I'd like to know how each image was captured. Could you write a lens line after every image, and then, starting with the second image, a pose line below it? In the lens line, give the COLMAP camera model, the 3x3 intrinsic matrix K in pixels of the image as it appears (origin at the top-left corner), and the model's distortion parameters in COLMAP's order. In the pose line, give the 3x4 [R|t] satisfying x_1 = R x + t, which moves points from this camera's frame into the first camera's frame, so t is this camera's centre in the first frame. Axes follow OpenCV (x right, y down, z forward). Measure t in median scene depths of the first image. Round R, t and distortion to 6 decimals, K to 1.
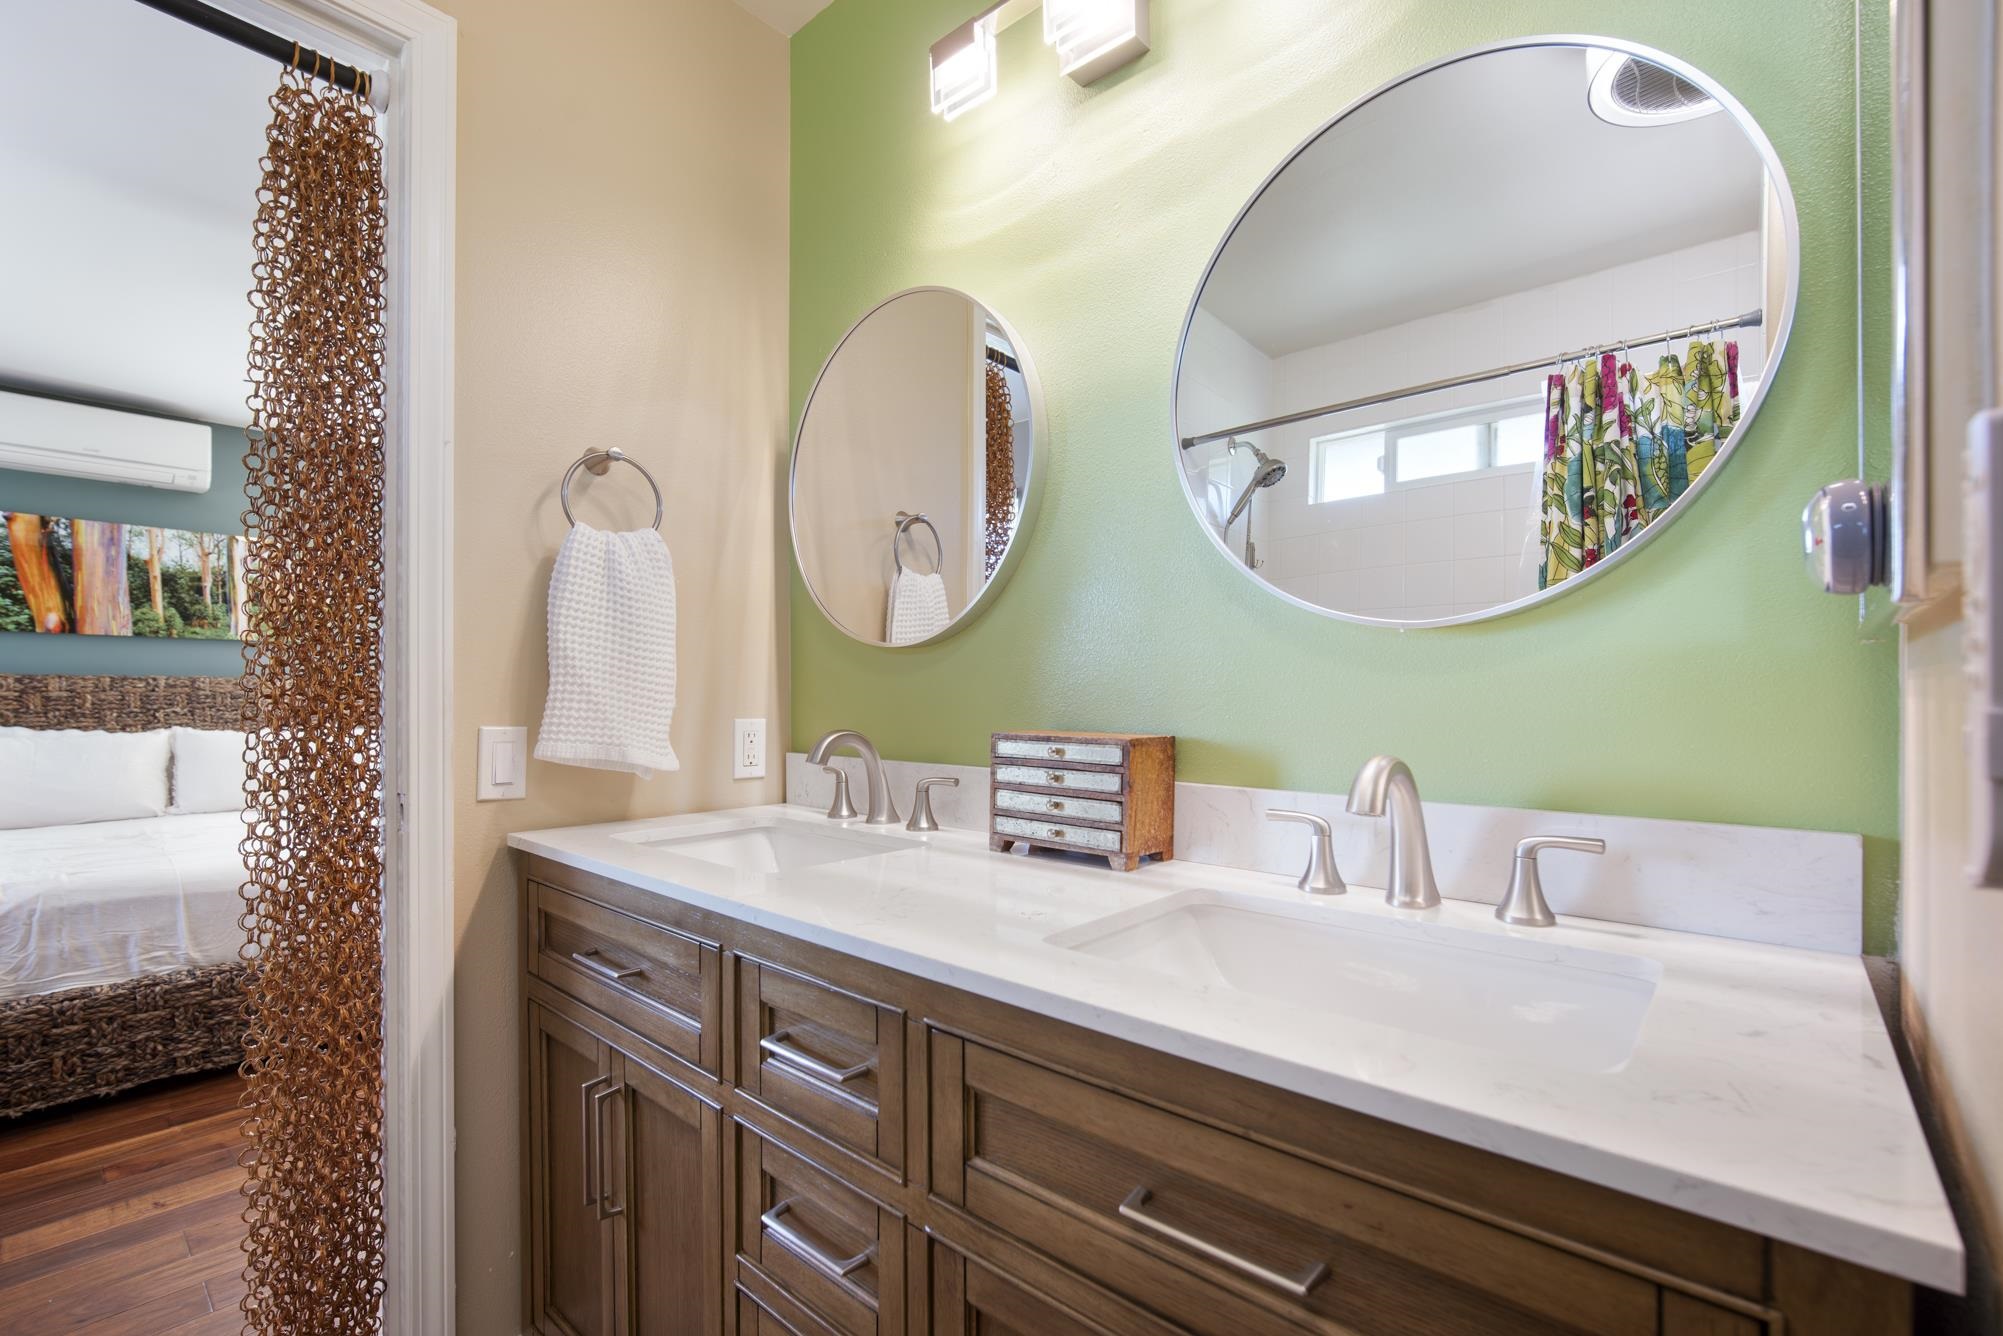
lens RADIAL K [[874.2, 0, 991.9], [0, 874.2, 694.7], [0, 0, 1]] dist [-0.015184, 0.004615]
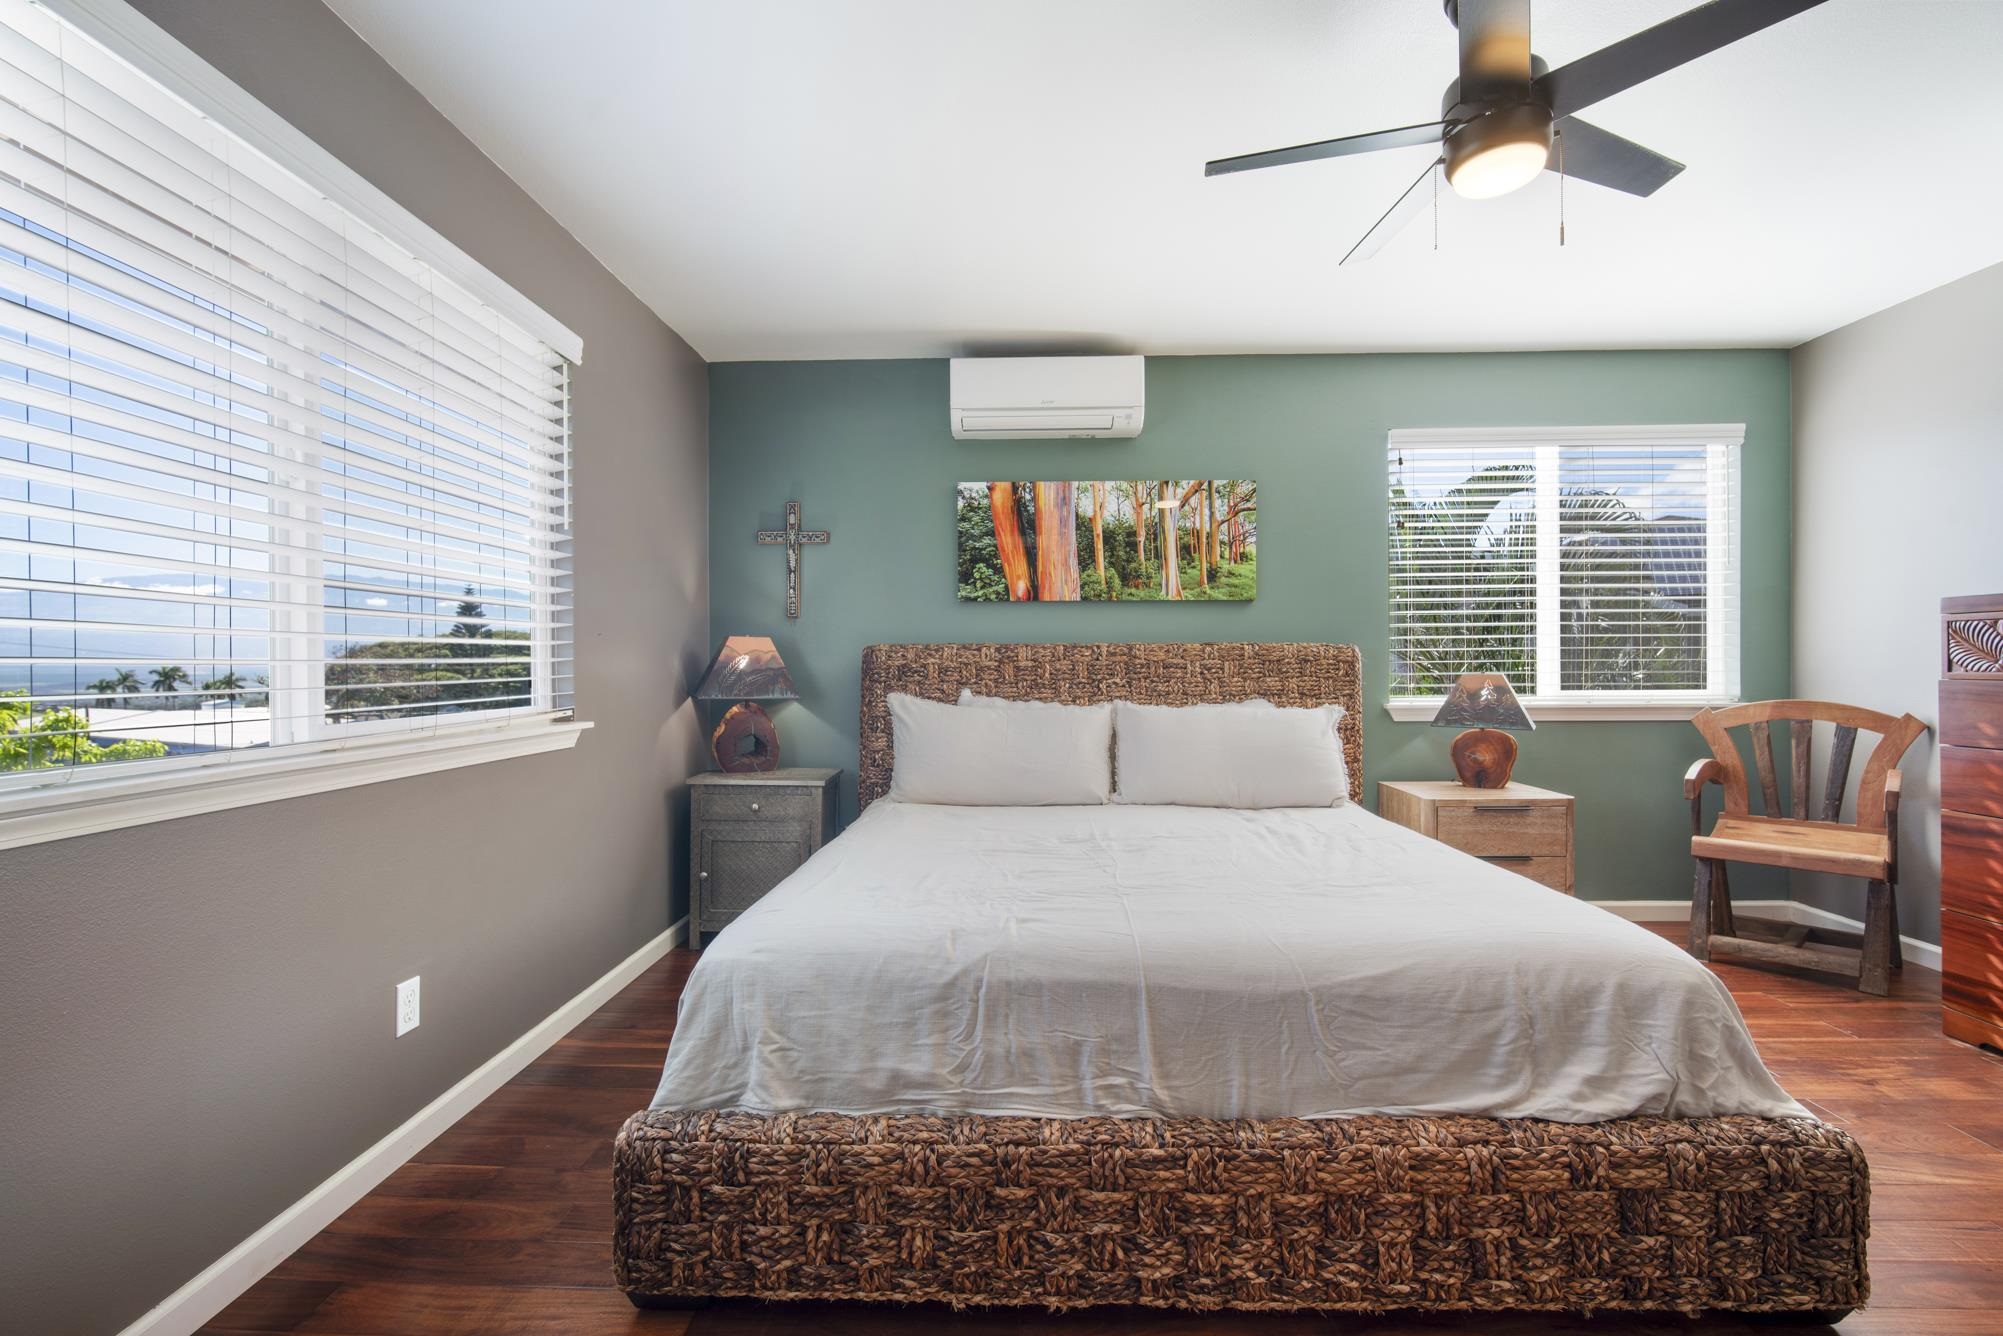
lens RADIAL K [[874.2, 0, 999.1], [0, 874.2, 661.3], [0, 0, 1]] dist [-0.015184, 0.004615]
pose [[0.642620, -0.008975, -0.766133, -0.881803], [0.005447, 0.999960, -0.007145, 0.008030], [0.766166, 0.000419, 0.642643, 0.878130]]
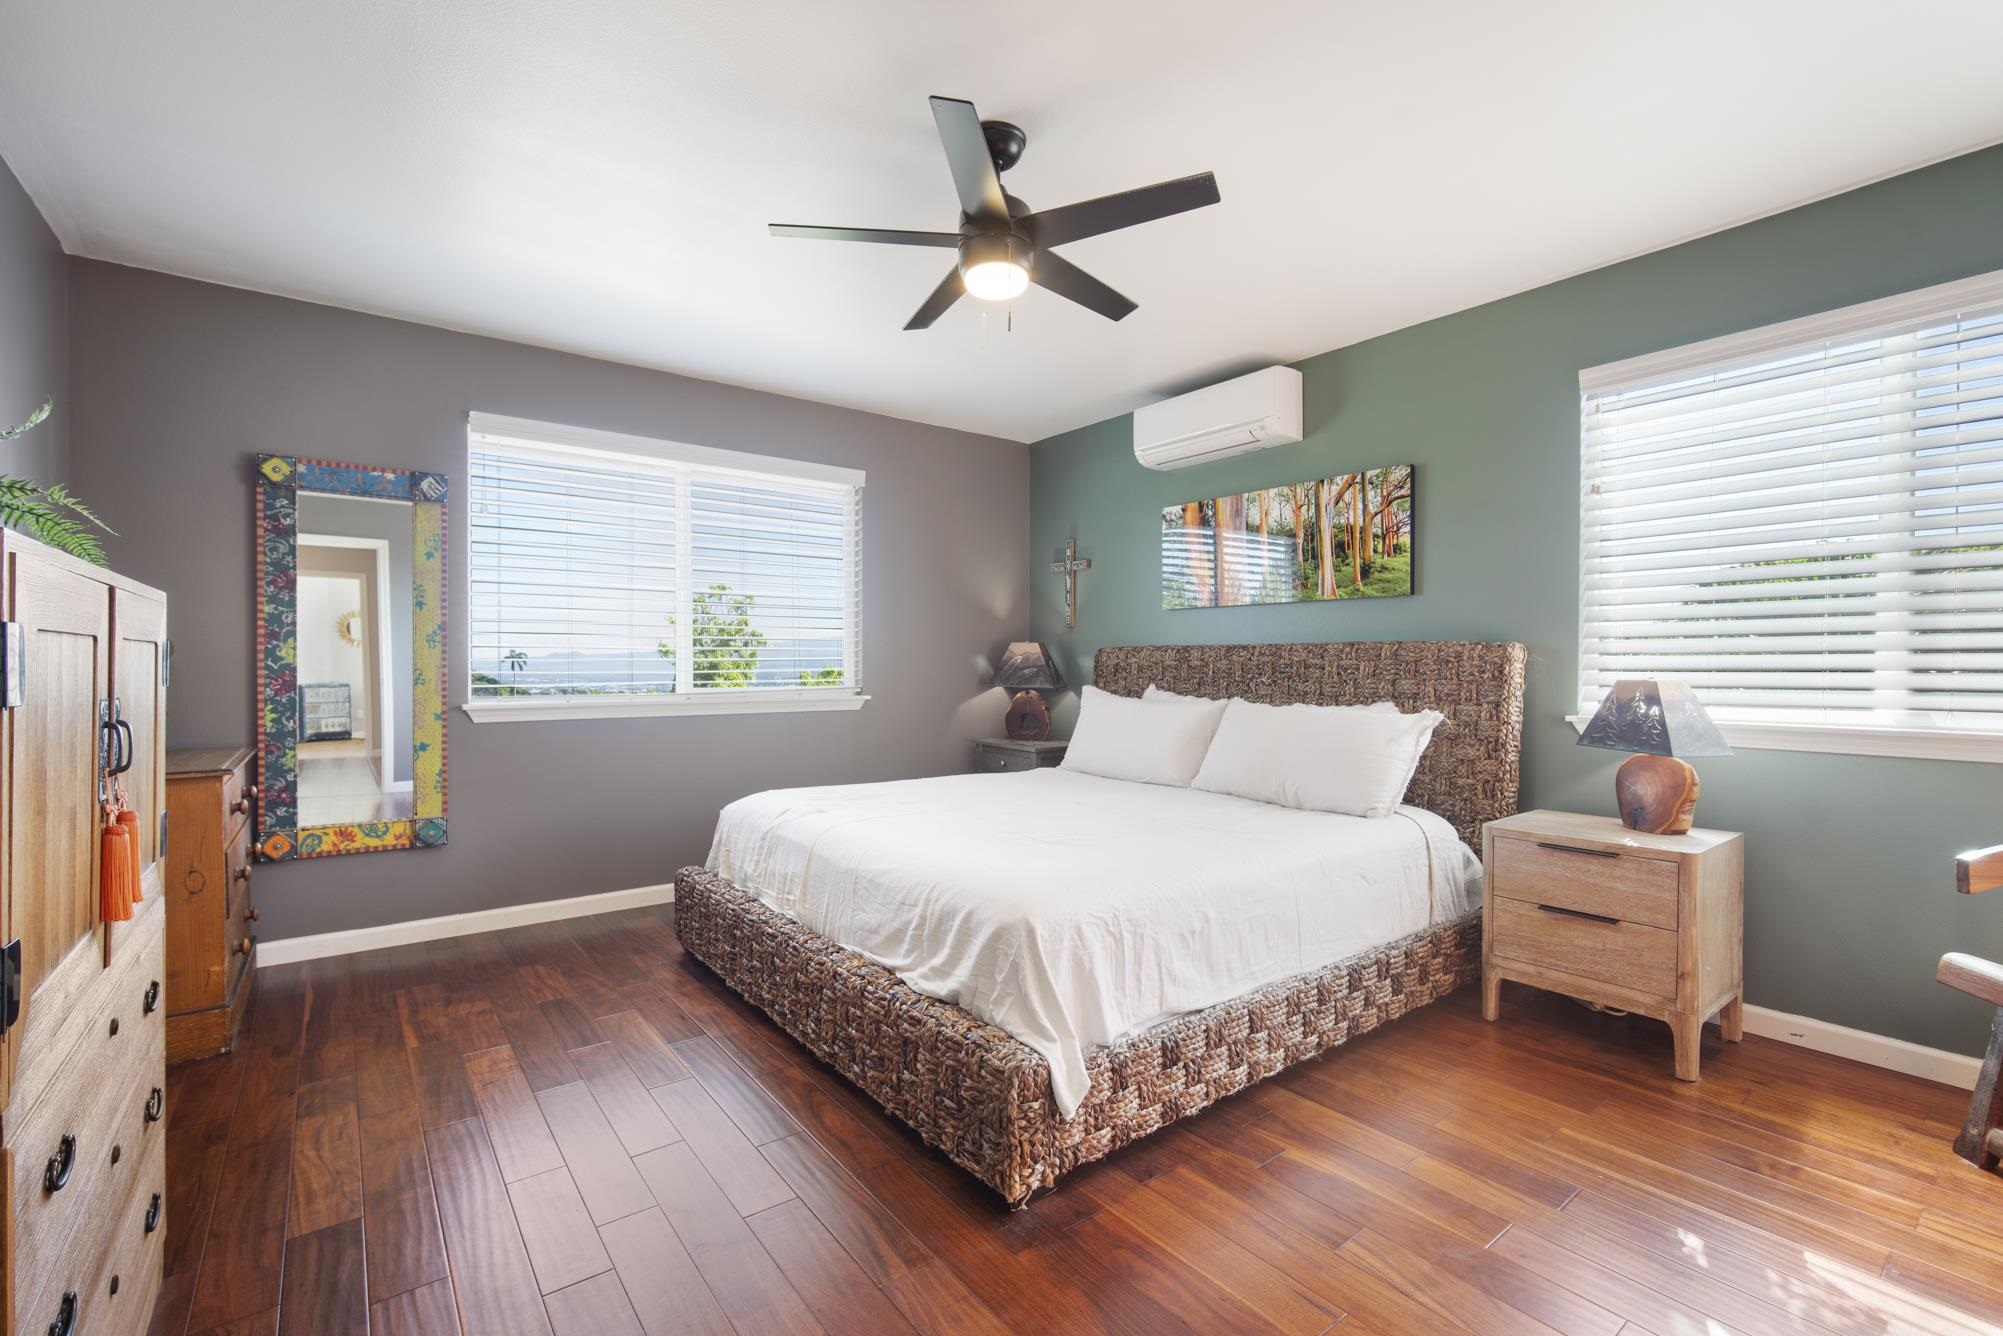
lens RADIAL K [[874.2, 0, 994.6], [0, 874.2, 671.0], [0, 0, 1]] dist [-0.015184, 0.004615]
pose [[-0.190895, 0.003746, -0.981603, 0.114852], [-0.004394, 0.999979, 0.004670, 0.012358], [0.981601, 0.005205, -0.190875, 2.394568]]
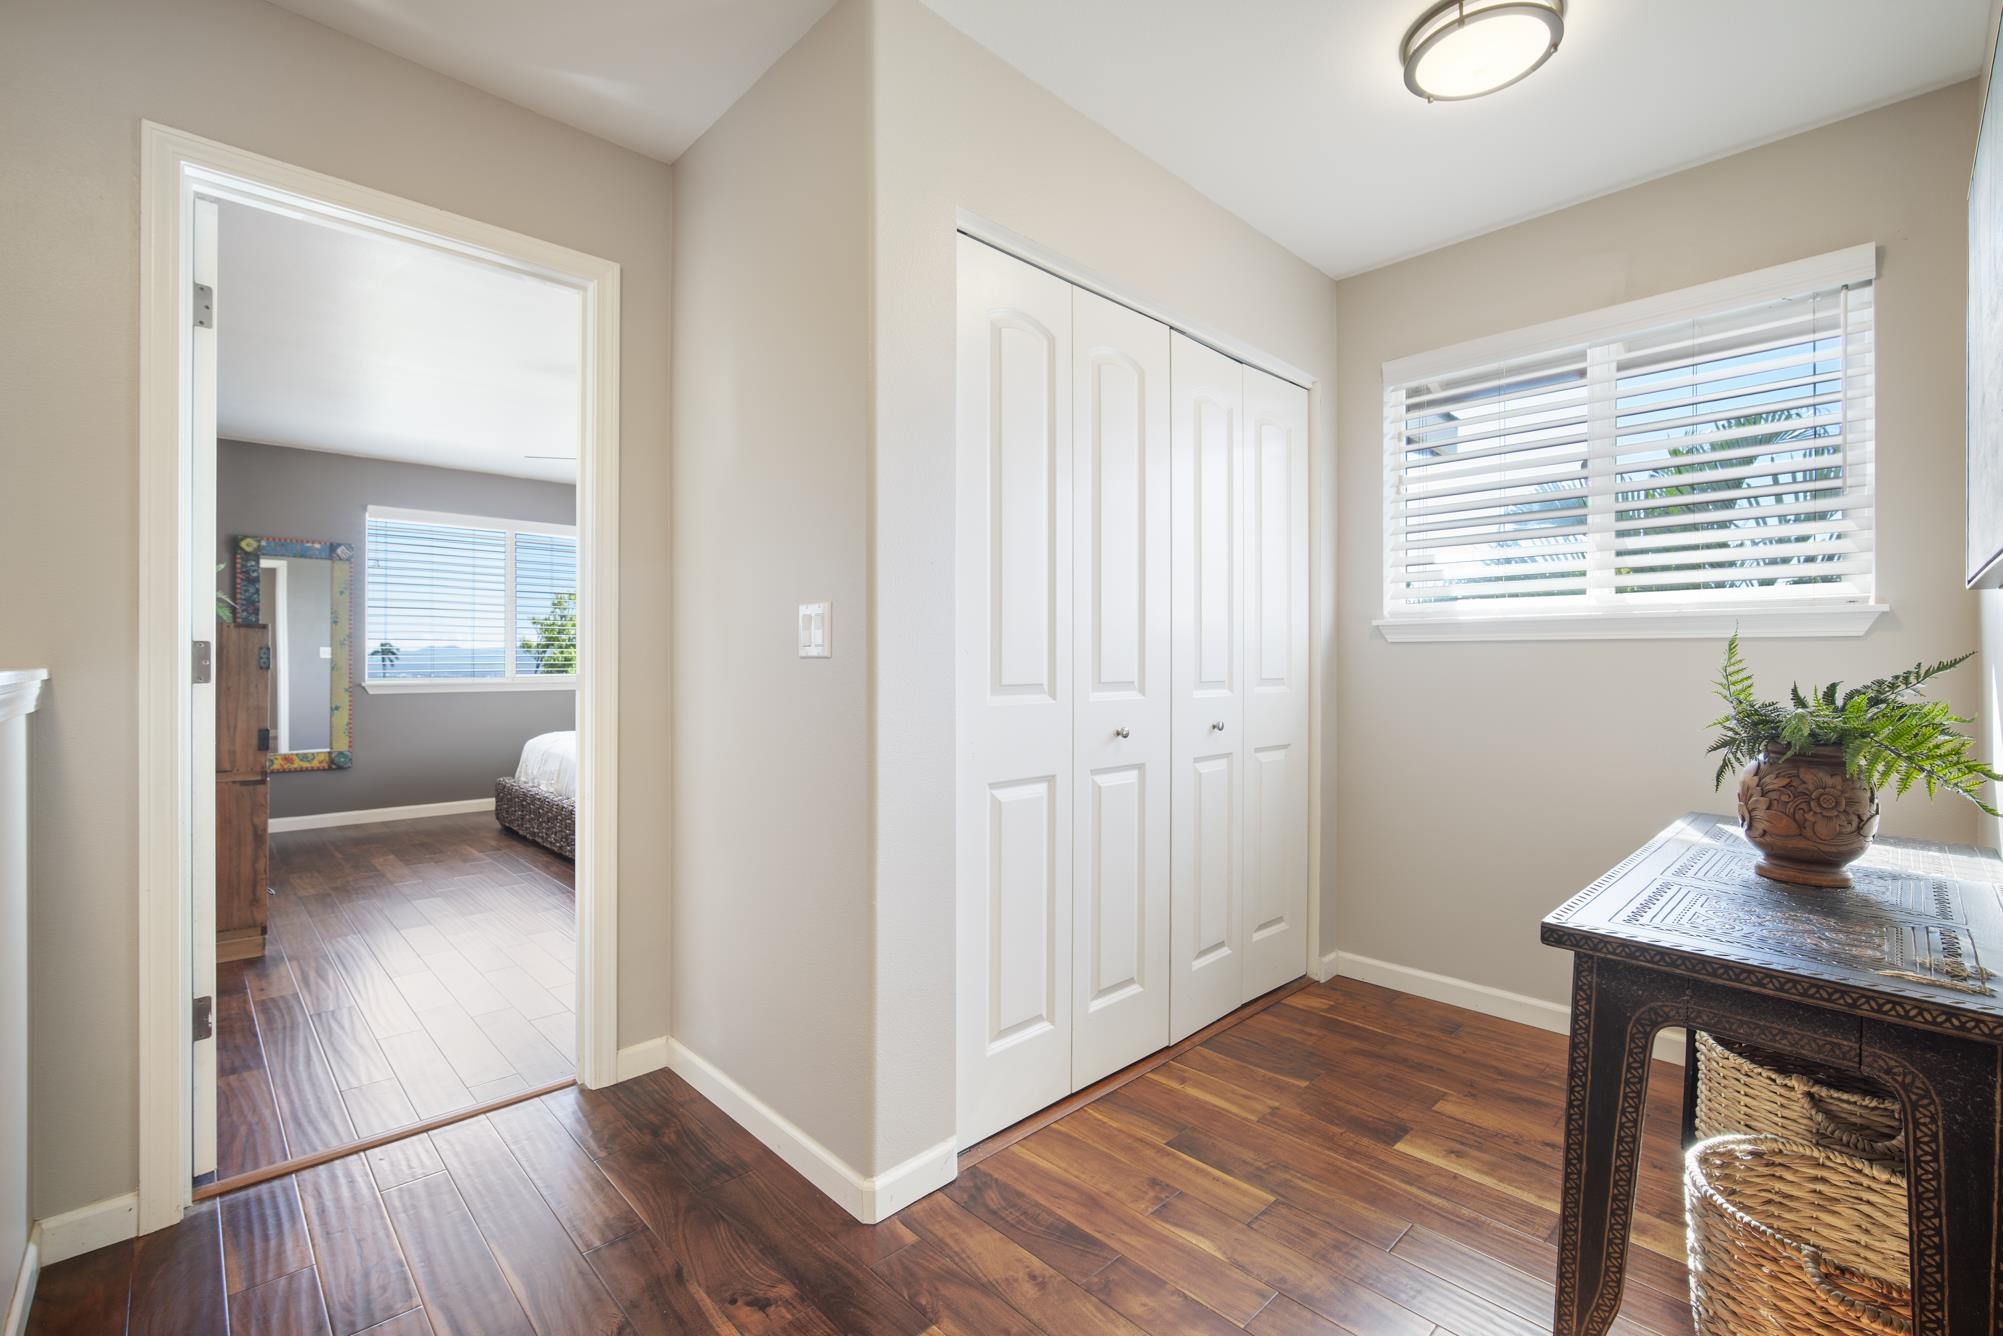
lens RADIAL K [[874.2, 0, 1002.9], [0, 874.2, 667.1], [0, 0, 1]] dist [-0.015184, 0.004615]
pose [[-0.086813, 0.001375, -0.996224, 1.588983], [-0.006434, 0.999977, 0.001941, 0.025078], [0.996204, 0.006578, -0.086802, 3.630384]]
